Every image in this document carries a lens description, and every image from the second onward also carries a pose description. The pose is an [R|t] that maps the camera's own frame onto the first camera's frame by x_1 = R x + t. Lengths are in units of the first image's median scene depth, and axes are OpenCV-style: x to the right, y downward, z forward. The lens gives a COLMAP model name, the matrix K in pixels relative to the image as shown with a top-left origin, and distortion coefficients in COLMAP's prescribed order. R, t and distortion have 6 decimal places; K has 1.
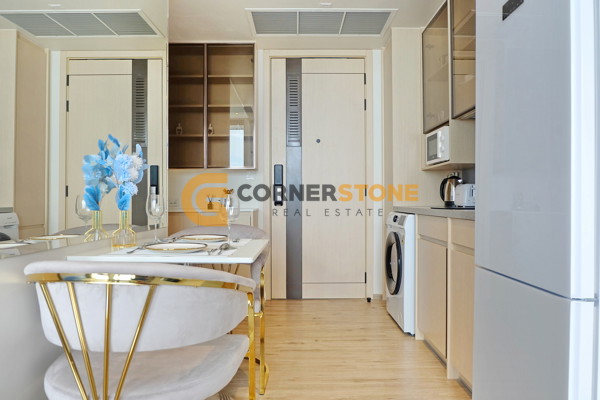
lens RADIAL K [[406.0, 0, 299.4], [0, 406.0, 198.8], [0, 0, 1]] dist [-0.038554, 0.032837]
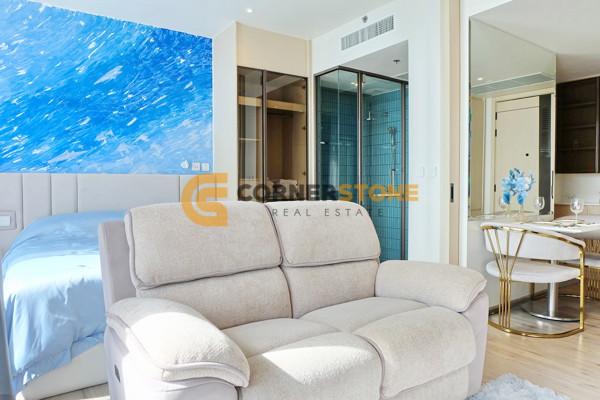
lens RADIAL K [[406.0, 0, 302.8], [0, 406.0, 202.1], [0, 0, 1]] dist [-0.038554, 0.032837]
pose [[0.566201, 0.025946, -0.823859, 0.635059], [0.004594, 0.999390, 0.034632, -0.059557], [0.824255, -0.023393, 0.565736, -1.099456]]
